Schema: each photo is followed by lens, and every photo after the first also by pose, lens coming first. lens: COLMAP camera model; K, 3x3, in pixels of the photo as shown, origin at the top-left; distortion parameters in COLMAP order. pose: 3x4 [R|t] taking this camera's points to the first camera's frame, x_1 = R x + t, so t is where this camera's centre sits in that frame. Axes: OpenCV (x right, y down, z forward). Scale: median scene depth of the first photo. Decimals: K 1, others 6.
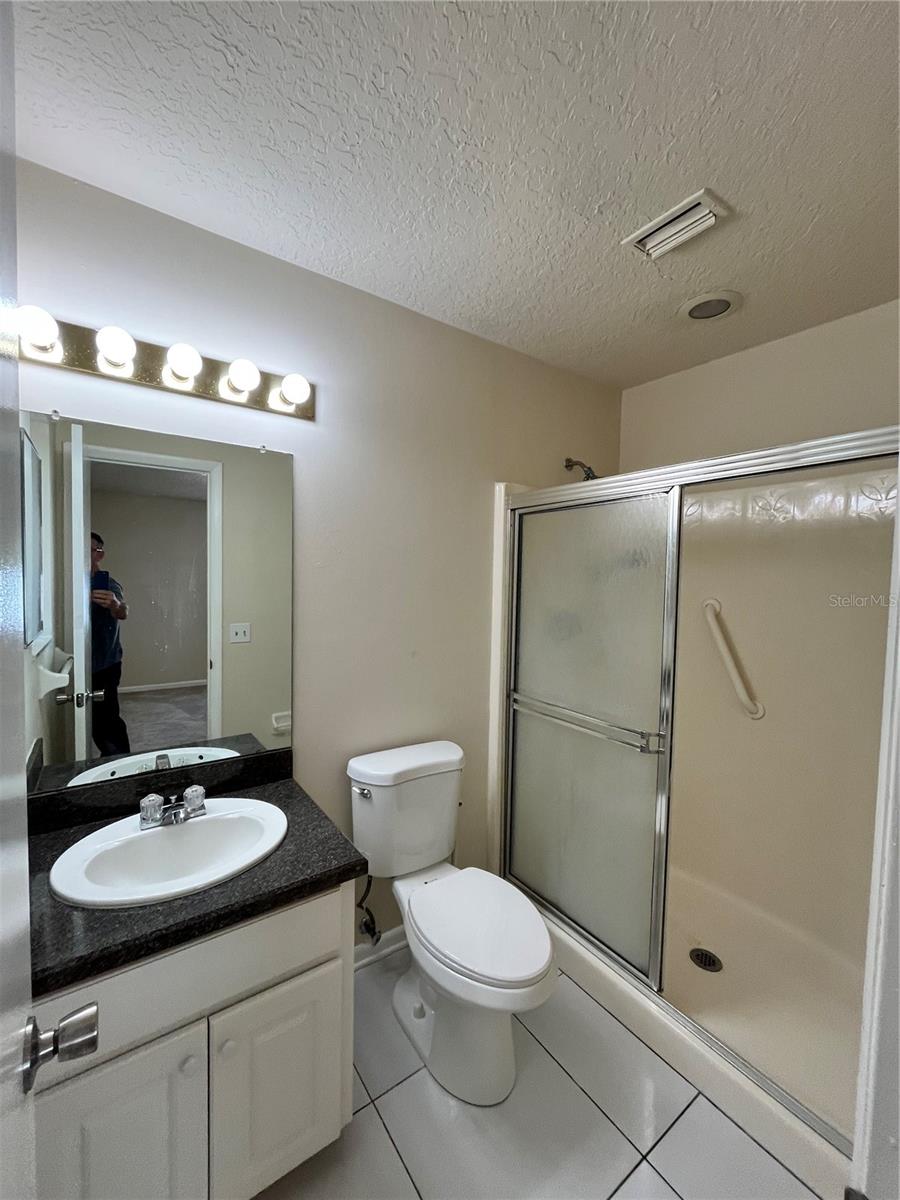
lens RADIAL K [[483.4, 0, 450.0], [0, 483.4, 600.0], [0, 0, 1]] dist [-0.005843, -0.000415]
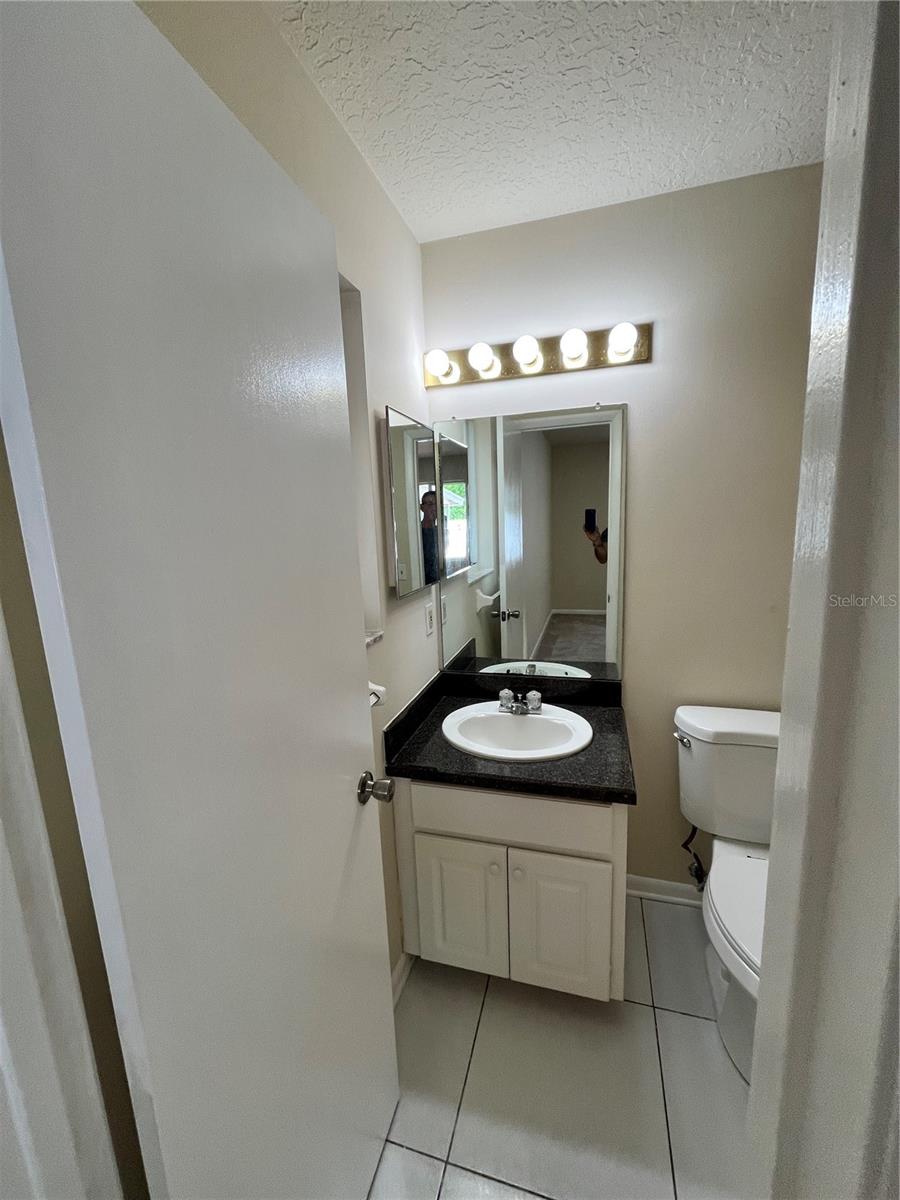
lens RADIAL K [[483.4, 0, 450.0], [0, 483.4, 600.0], [0, 0, 1]] dist [-0.005843, -0.000415]
pose [[0.611886, 0.091329, -0.785656, 0.312090], [0.019260, 0.991296, 0.130234, -0.031273], [0.790711, -0.094820, 0.604801, 0.048549]]
